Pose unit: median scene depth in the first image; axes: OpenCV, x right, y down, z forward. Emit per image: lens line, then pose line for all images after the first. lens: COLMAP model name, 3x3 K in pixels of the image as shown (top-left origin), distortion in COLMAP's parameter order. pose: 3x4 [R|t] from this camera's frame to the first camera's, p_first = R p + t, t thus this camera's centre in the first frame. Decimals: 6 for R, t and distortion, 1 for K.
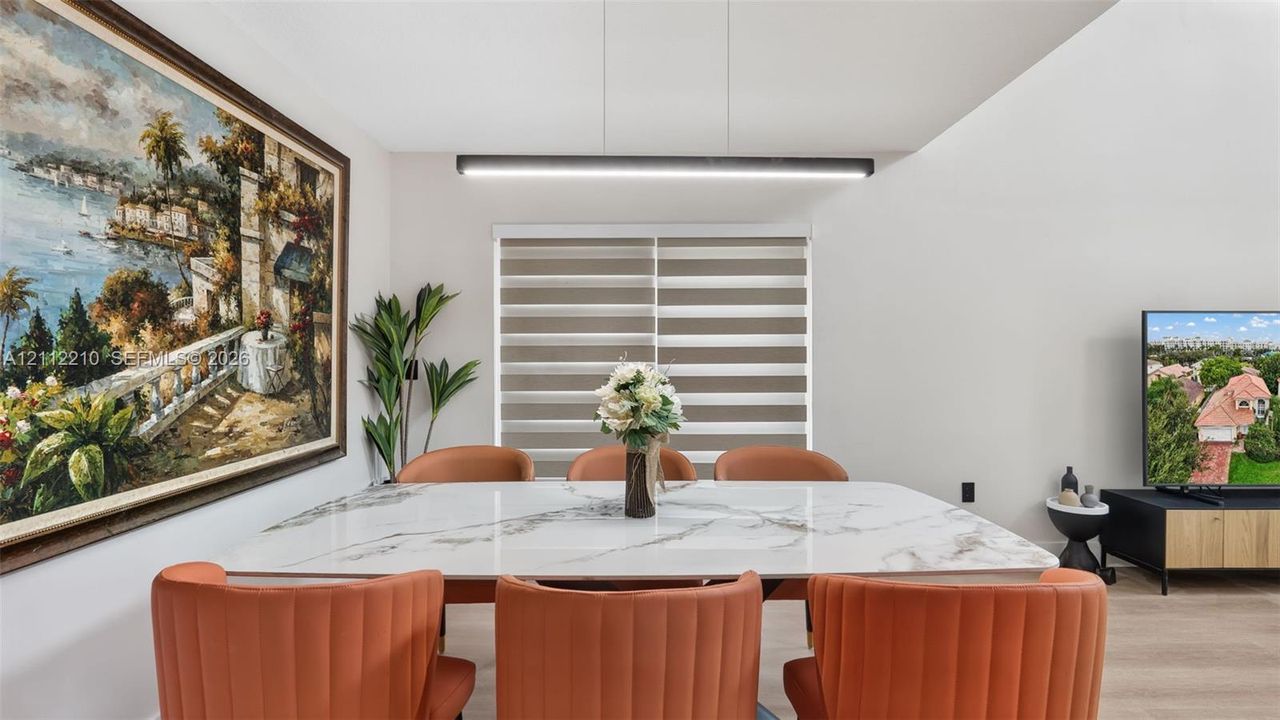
lens RADIAL K [[591.8, 0, 637.7], [0, 591.8, 349.8], [0, 0, 1]] dist [-0.004010, 0.000299]
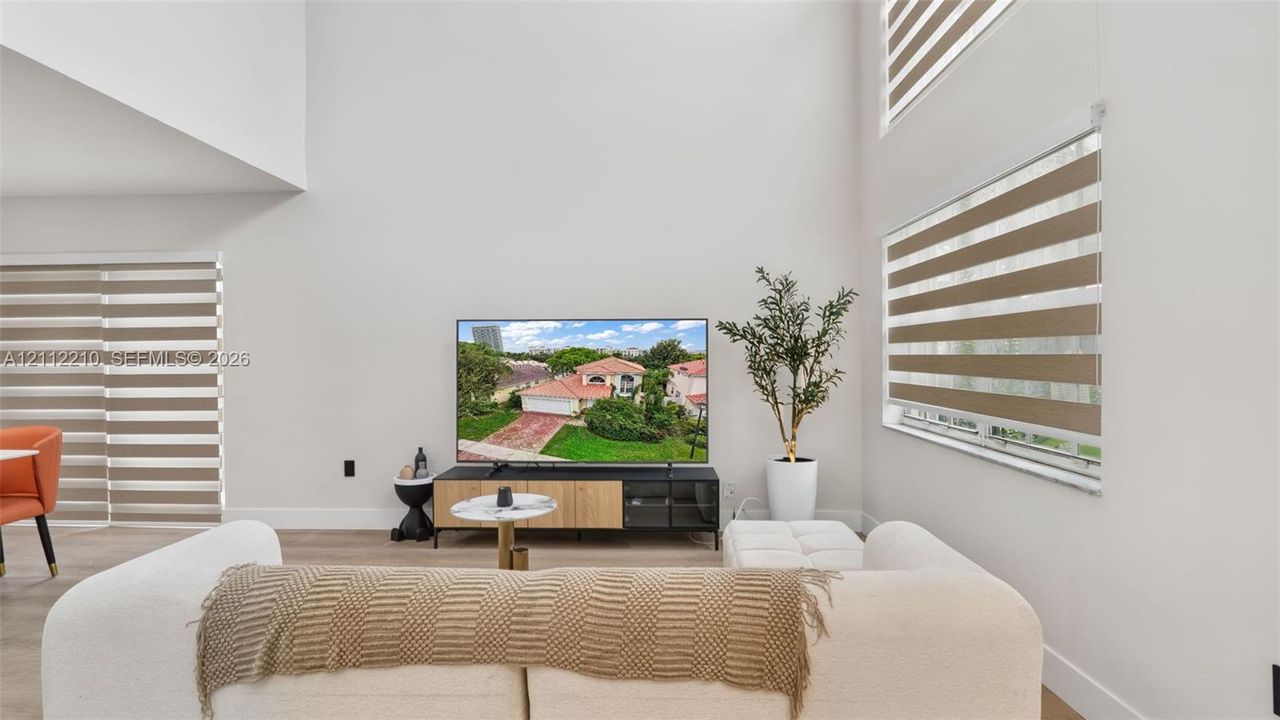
lens RADIAL K [[591.8, 0, 637.7], [0, 591.8, 349.8], [0, 0, 1]] dist [-0.004010, 0.000299]
pose [[0.999517, -0.004859, -0.030683, 2.034859], [0.004853, 0.999988, -0.000271, -0.003494], [0.030684, 0.000122, 0.999529, -0.356791]]
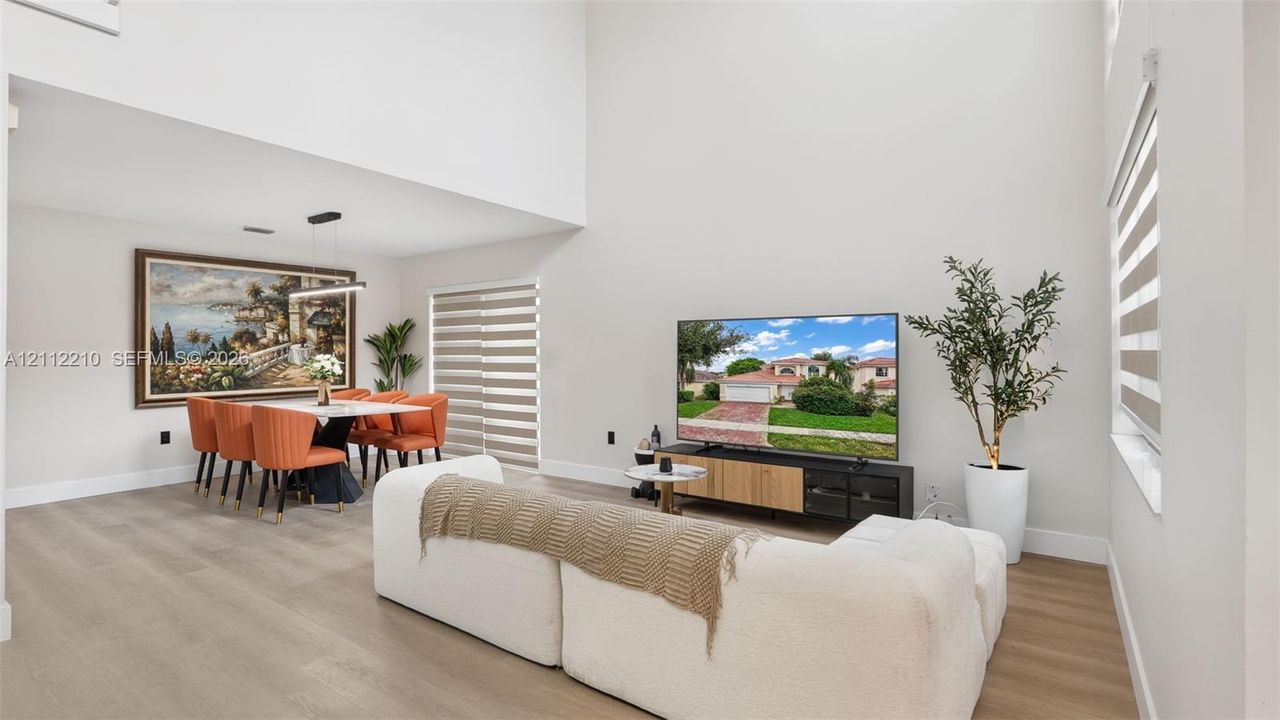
lens RADIAL K [[595.3, 0, 638.1], [0, 595.3, 336.6], [0, 0, 1]] dist [-0.013351, 0.000022]
pose [[0.813930, -0.016984, -0.580714, 2.634845], [0.009168, 0.999824, -0.016392, -0.005990], [0.580890, 0.008018, 0.813943, -0.442968]]
